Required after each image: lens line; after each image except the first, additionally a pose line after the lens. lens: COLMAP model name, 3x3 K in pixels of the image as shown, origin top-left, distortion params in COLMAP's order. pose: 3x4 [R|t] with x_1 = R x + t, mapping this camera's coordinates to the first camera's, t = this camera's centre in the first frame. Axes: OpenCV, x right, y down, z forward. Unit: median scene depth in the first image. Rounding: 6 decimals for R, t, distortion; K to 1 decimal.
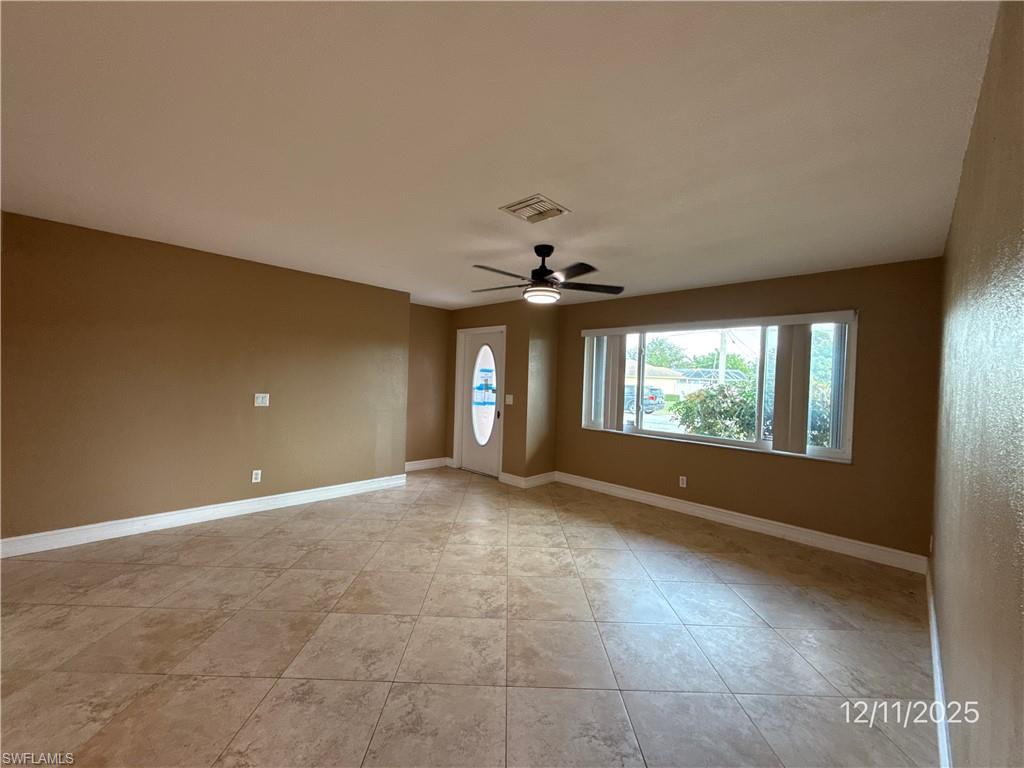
lens RADIAL K [[408.2, 0, 511.2], [0, 408.2, 387.2], [0, 0, 1]] dist [0.002924, -0.000594]
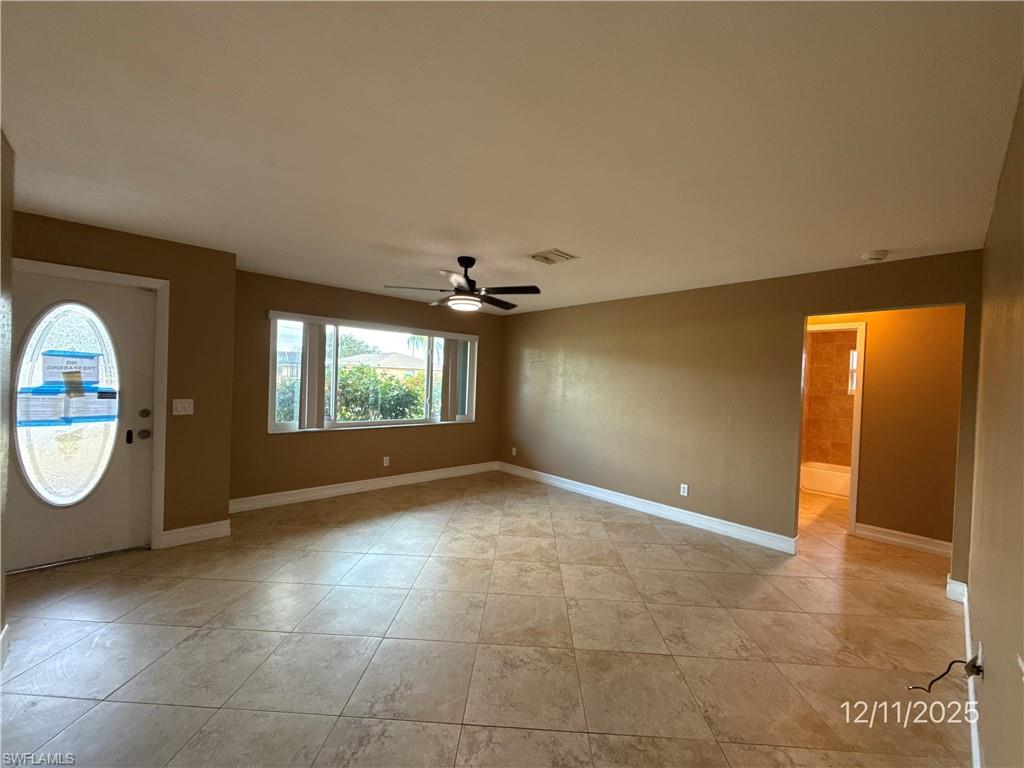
lens RADIAL K [[408.2, 0, 511.9], [0, 408.2, 381.6], [0, 0, 1]] dist [0.002924, -0.000594]
pose [[0.044087, -0.036092, 0.998376, -0.776800], [-0.012534, 0.999249, 0.036677, -0.047451], [-0.998949, -0.014131, 0.043601, 0.638696]]
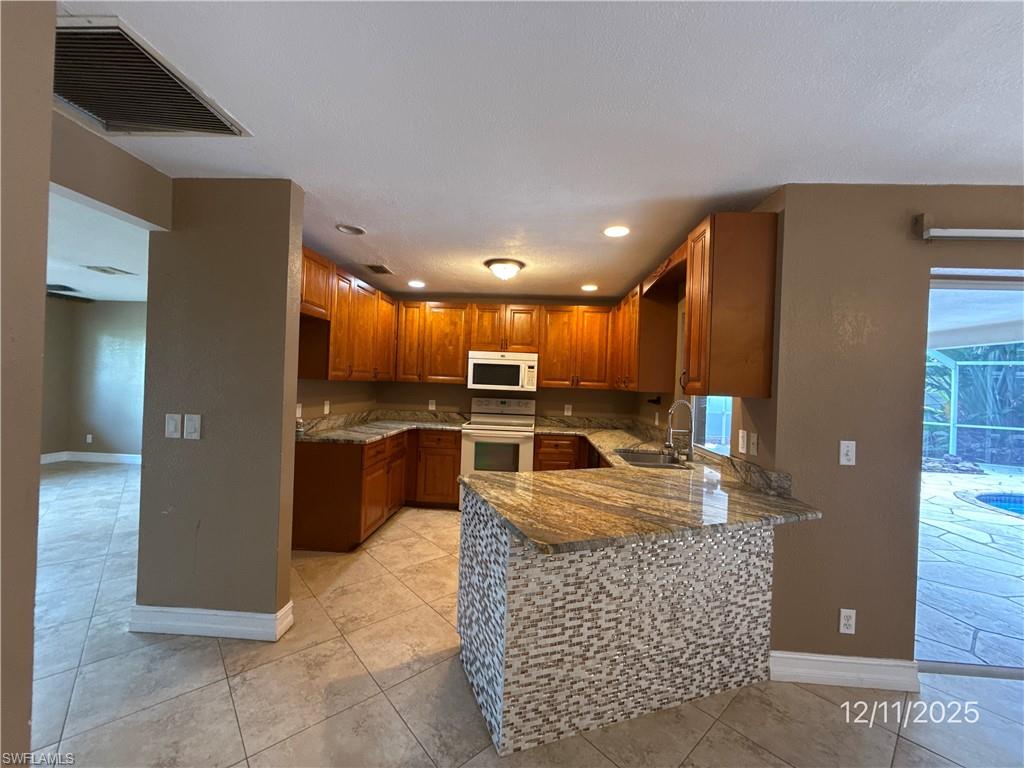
lens RADIAL K [[408.2, 0, 515.6], [0, 408.2, 387.3], [0, 0, 1]] dist [0.002924, -0.000594]
pose [[-0.657499, -0.057922, 0.751225, -1.422431], [-0.049891, 0.998199, 0.033298, -0.049752], [-0.751802, -0.015586, -0.659205, 0.510082]]
